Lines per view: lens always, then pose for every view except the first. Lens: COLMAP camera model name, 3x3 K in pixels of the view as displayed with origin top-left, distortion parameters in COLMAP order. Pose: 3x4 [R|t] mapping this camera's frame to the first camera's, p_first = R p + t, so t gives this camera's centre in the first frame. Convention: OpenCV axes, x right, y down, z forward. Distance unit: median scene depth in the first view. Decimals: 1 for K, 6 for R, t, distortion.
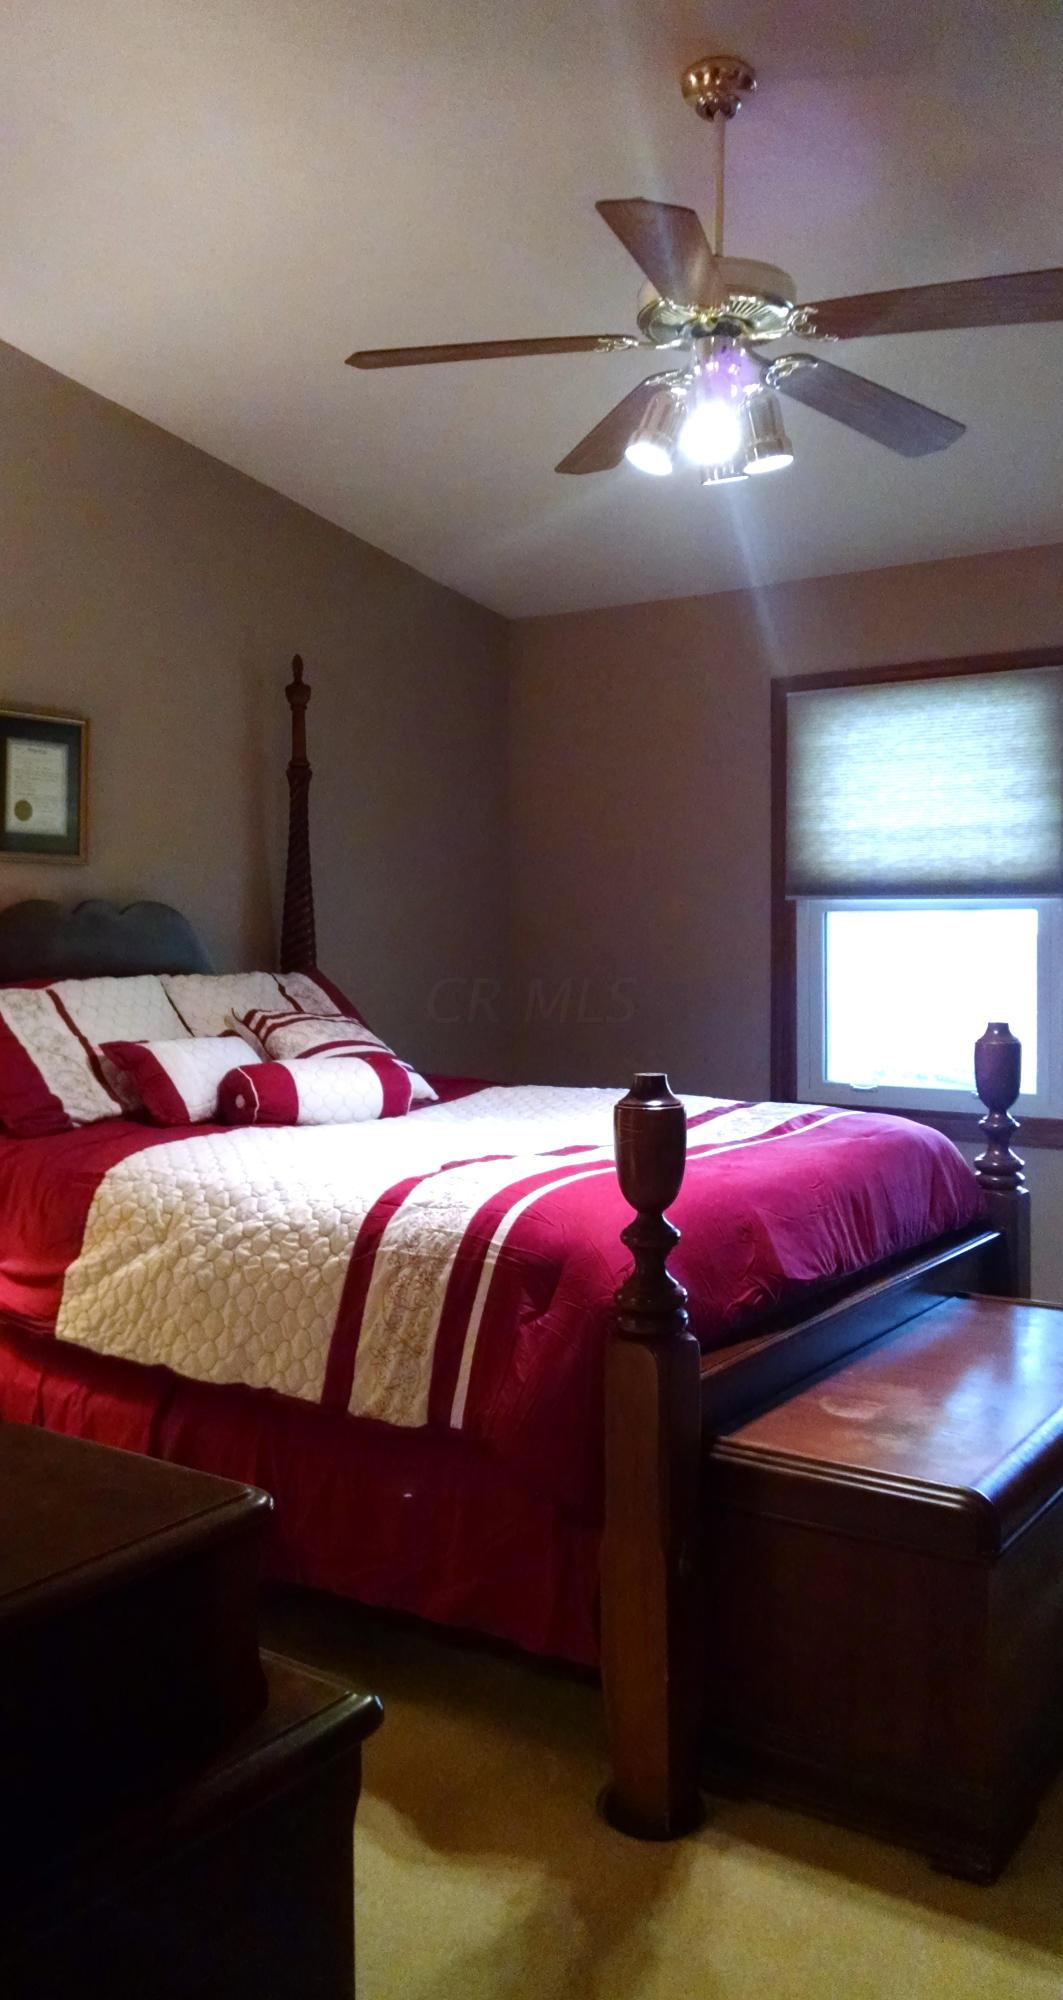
lens RADIAL K [[1531.5, 0, 533.2], [0, 1531.5, 989.3], [0, 0, 1]] dist [0.074899, 0.001102]
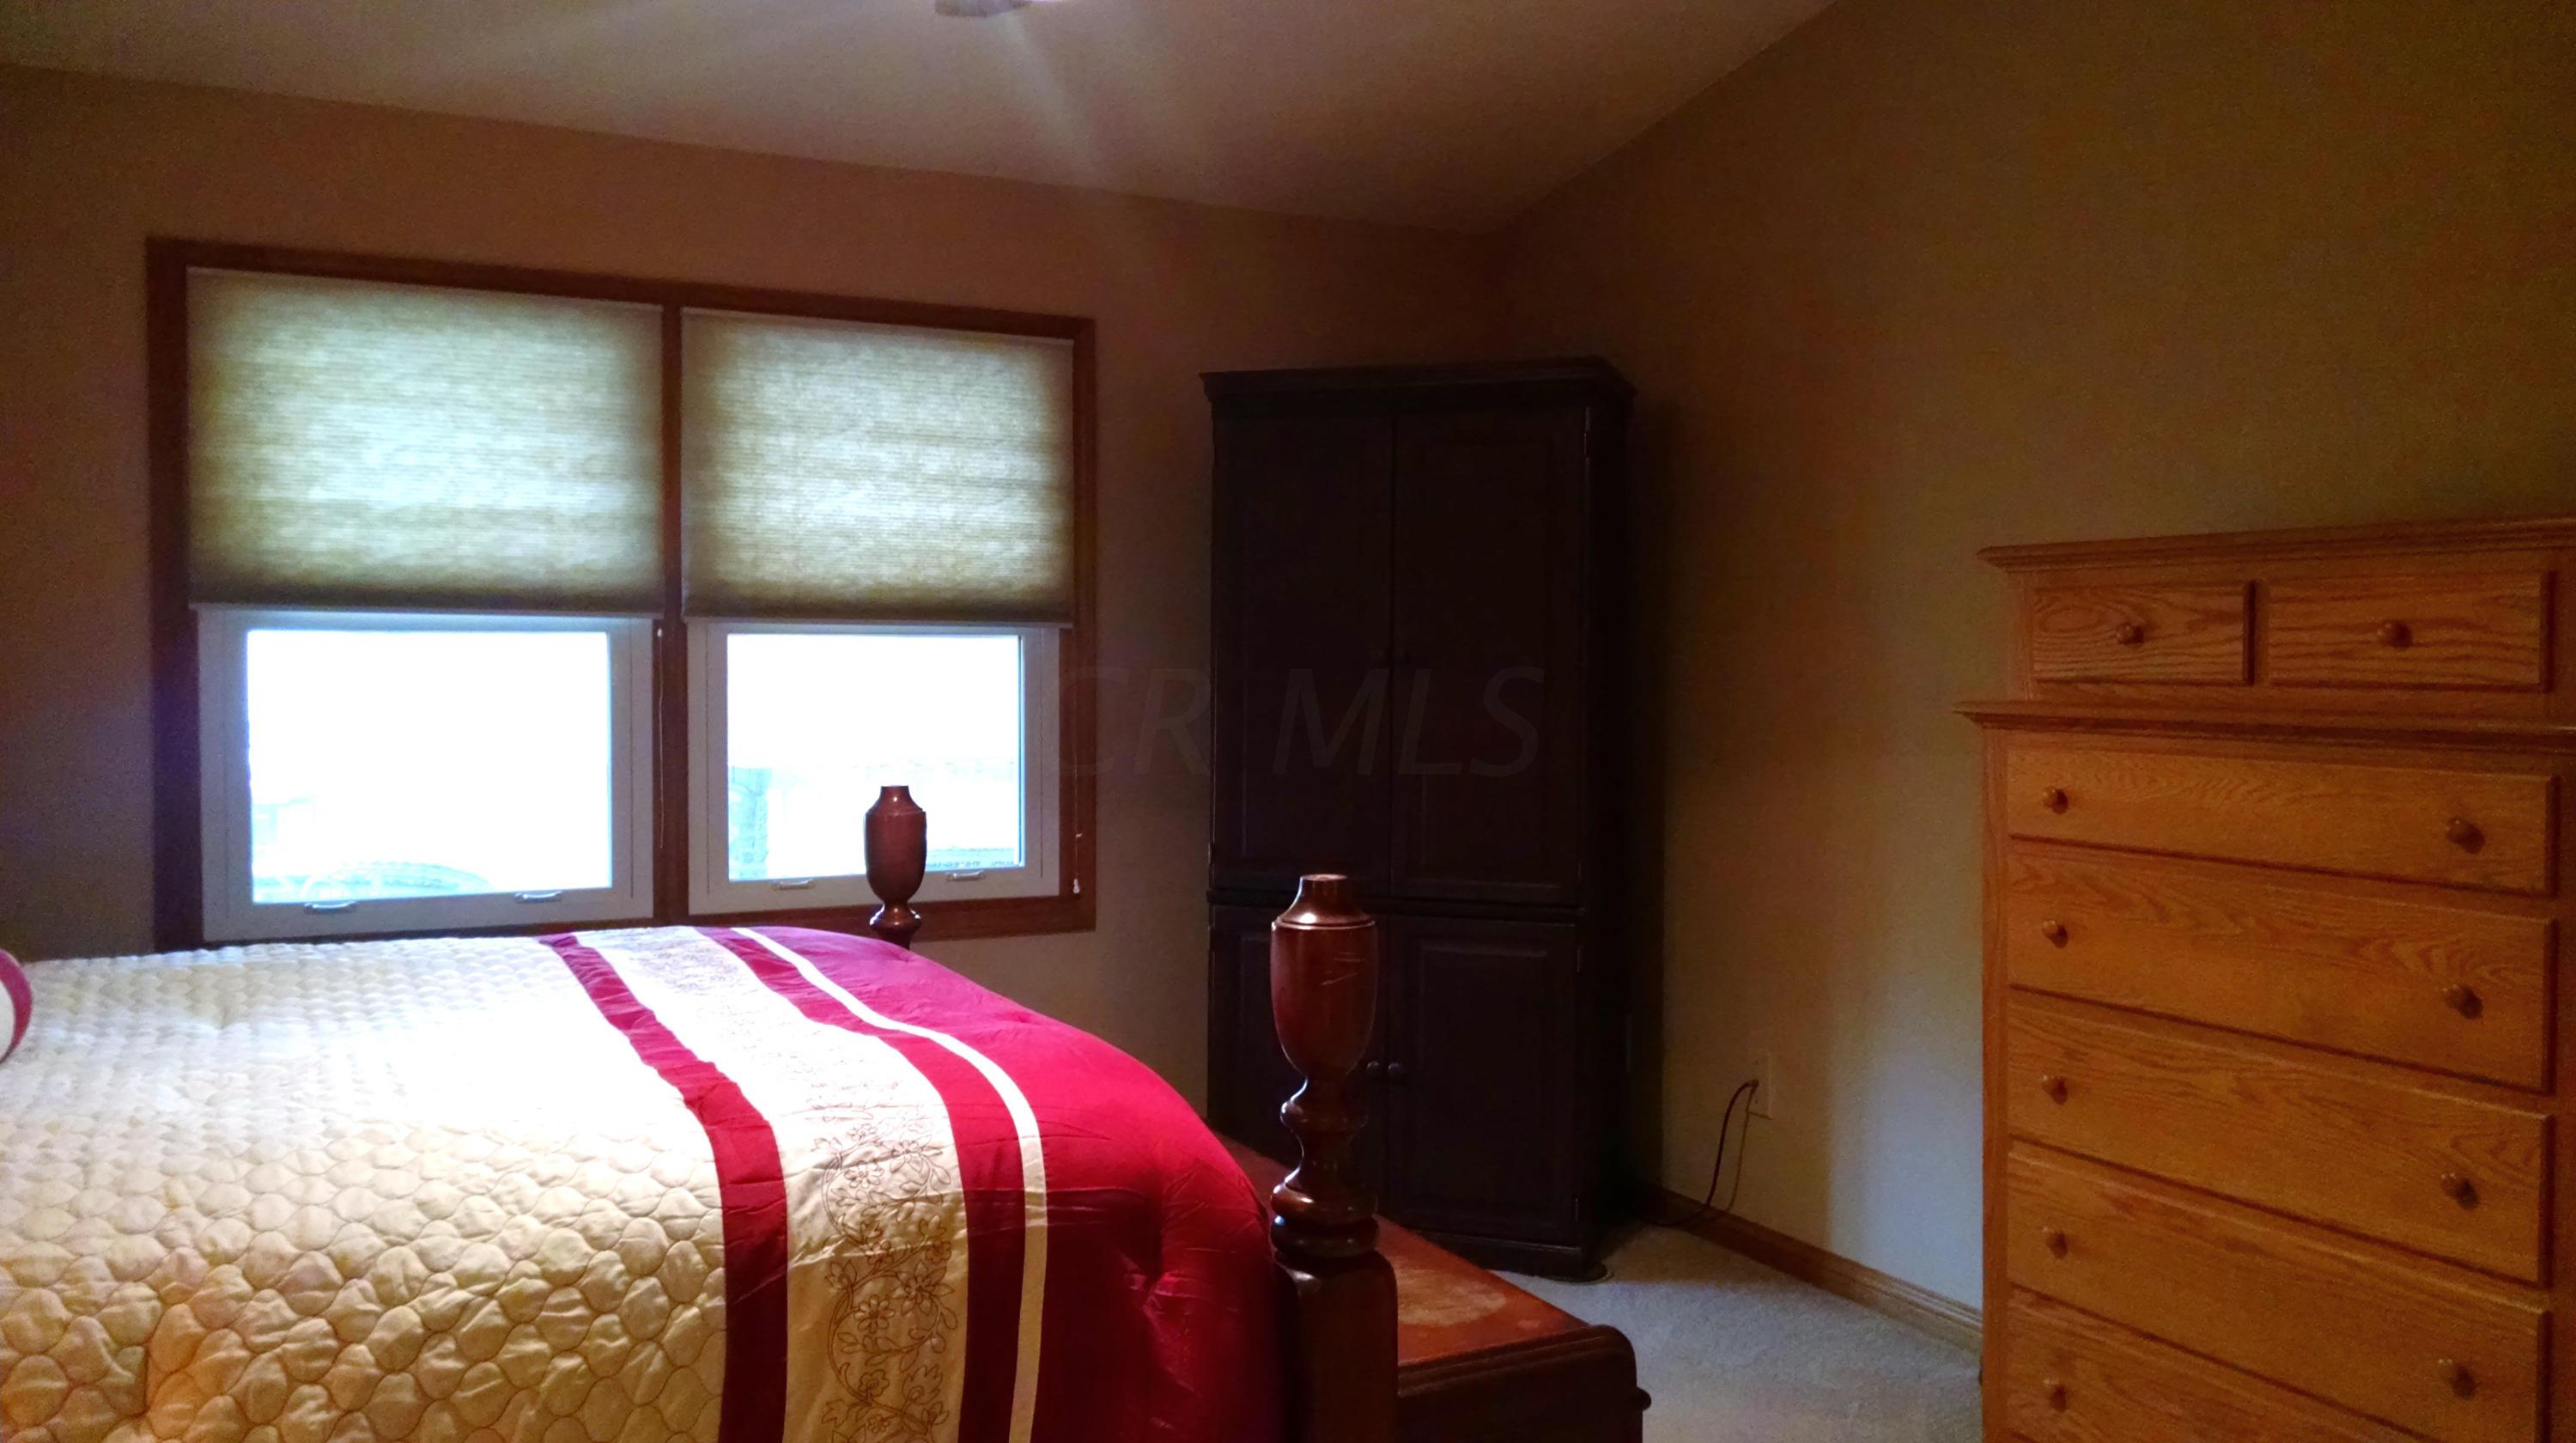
lens RADIAL K [[1937.6, 0, 1291.0], [0, 1937.6, 726.4], [0, 0, 1]] dist [0.001391, -0.007306]
pose [[0.478373, -0.027367, 0.877730, -0.433847], [0.030877, 0.999420, 0.014333, -0.014784], [-0.877614, 0.020245, 0.478940, 0.381308]]
